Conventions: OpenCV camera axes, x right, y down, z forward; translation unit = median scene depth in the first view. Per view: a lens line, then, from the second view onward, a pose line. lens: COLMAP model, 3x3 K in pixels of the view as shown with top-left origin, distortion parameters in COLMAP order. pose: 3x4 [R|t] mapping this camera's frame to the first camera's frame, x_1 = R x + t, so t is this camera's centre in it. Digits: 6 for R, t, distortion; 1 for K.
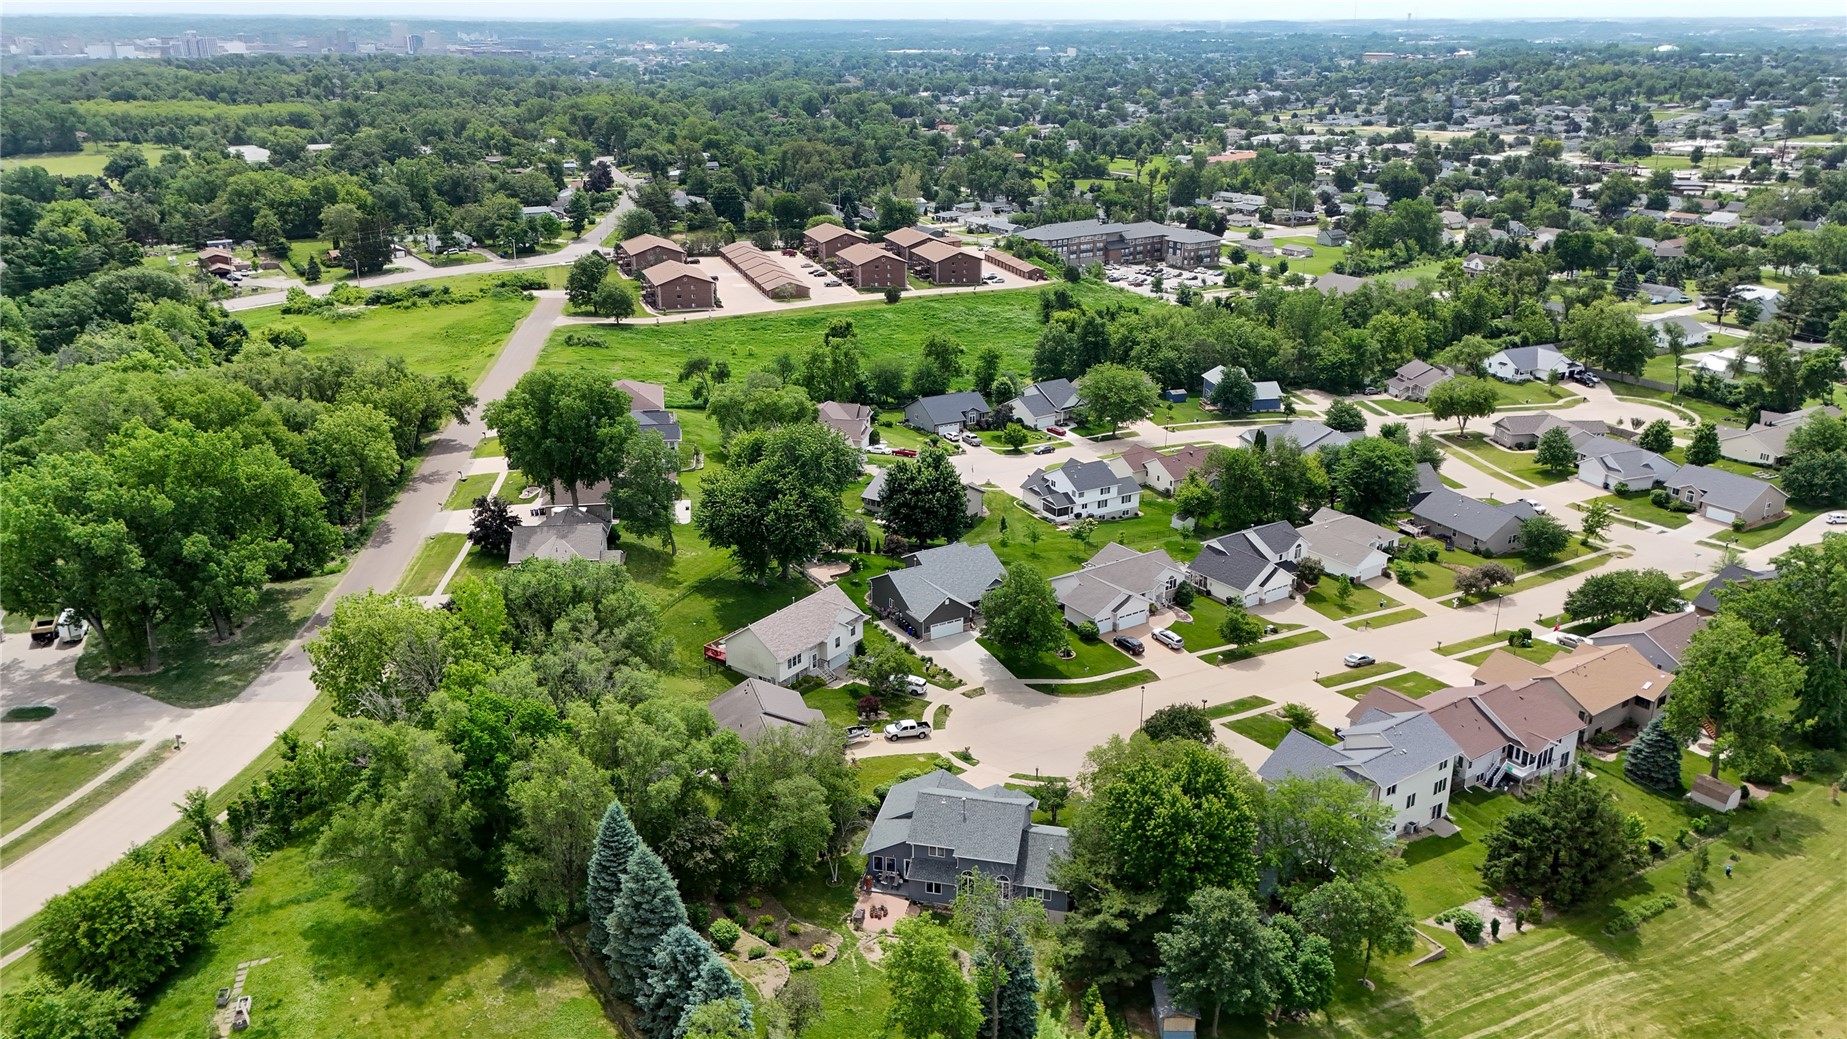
lens RADIAL K [[1317.5, 0, 923.5], [0, 1317.5, 520.1], [0, 0, 1]] dist [0.007682, 0.000361]
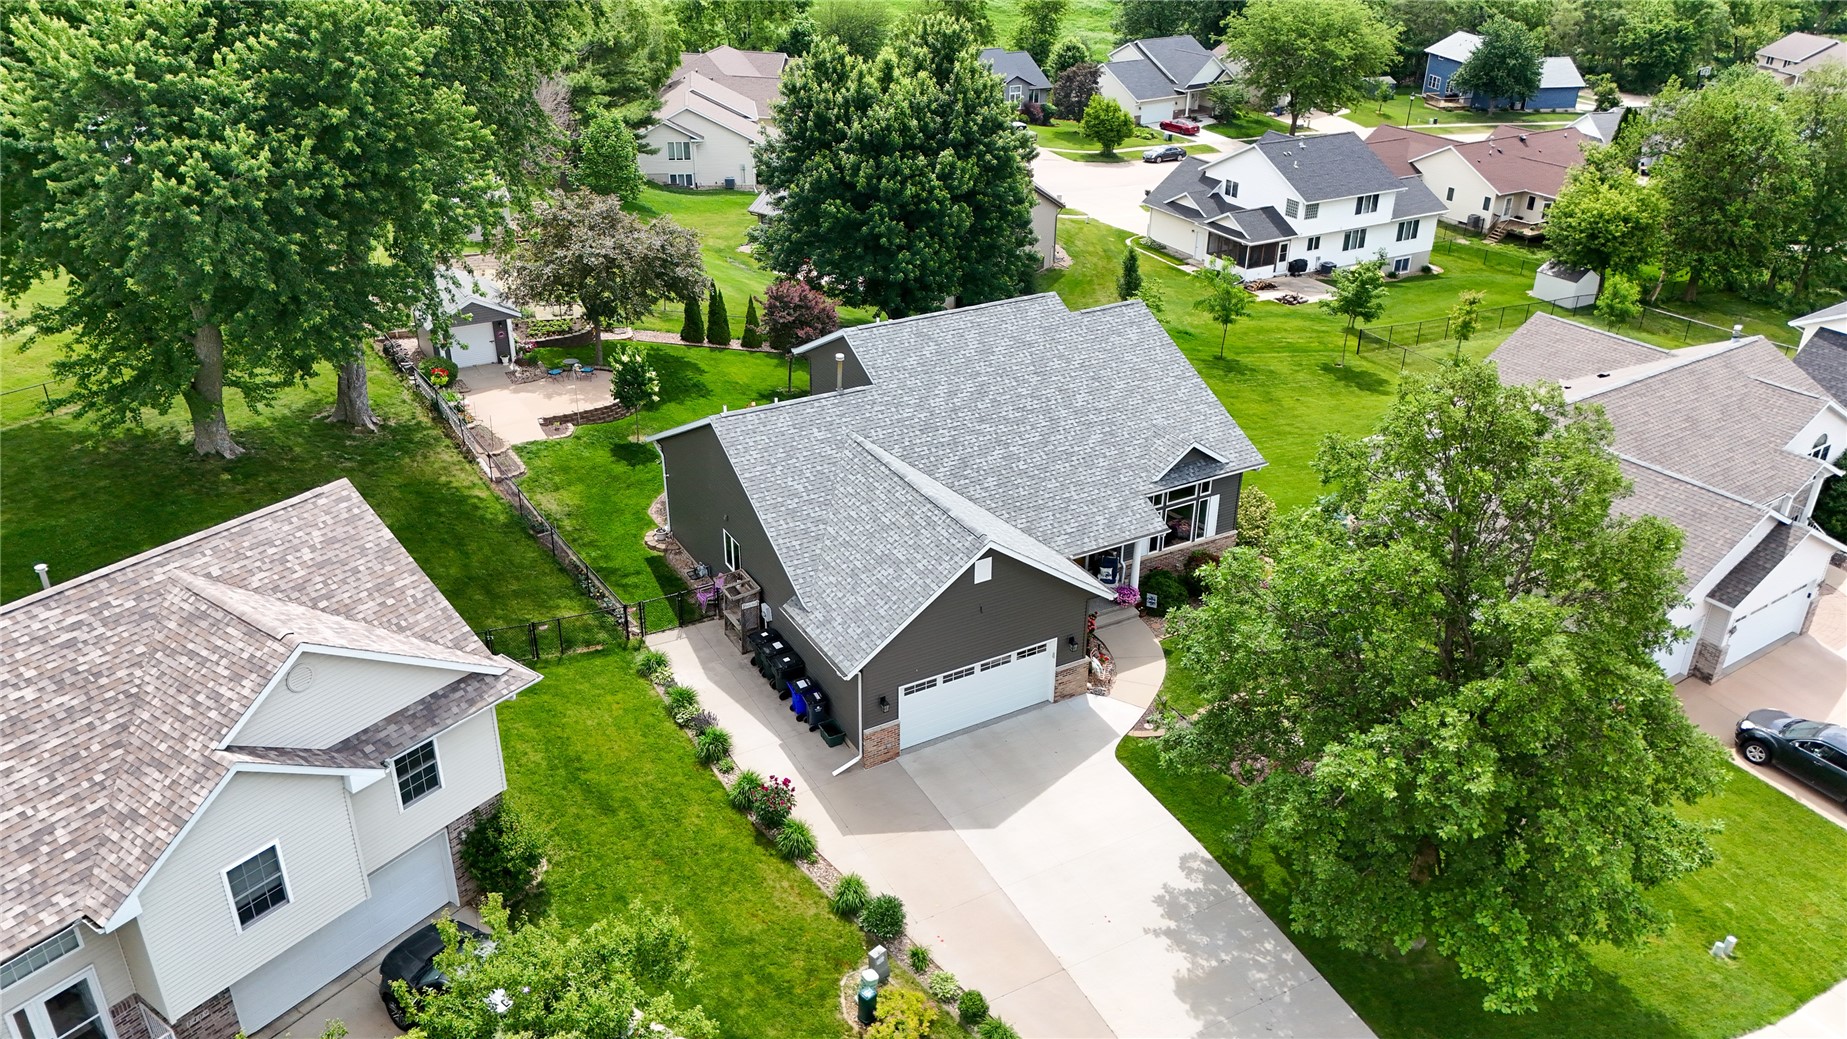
lens RADIAL K [[1317.5, 0, 923.3], [0, 1317.5, 522.0], [0, 0, 1]] dist [0.007682, 0.000361]
pose [[0.999913, 0.012006, -0.005381, 0.007437], [-0.011177, 0.990905, 0.134095, 0.020933], [0.006942, -0.134024, 0.990954, 0.597405]]
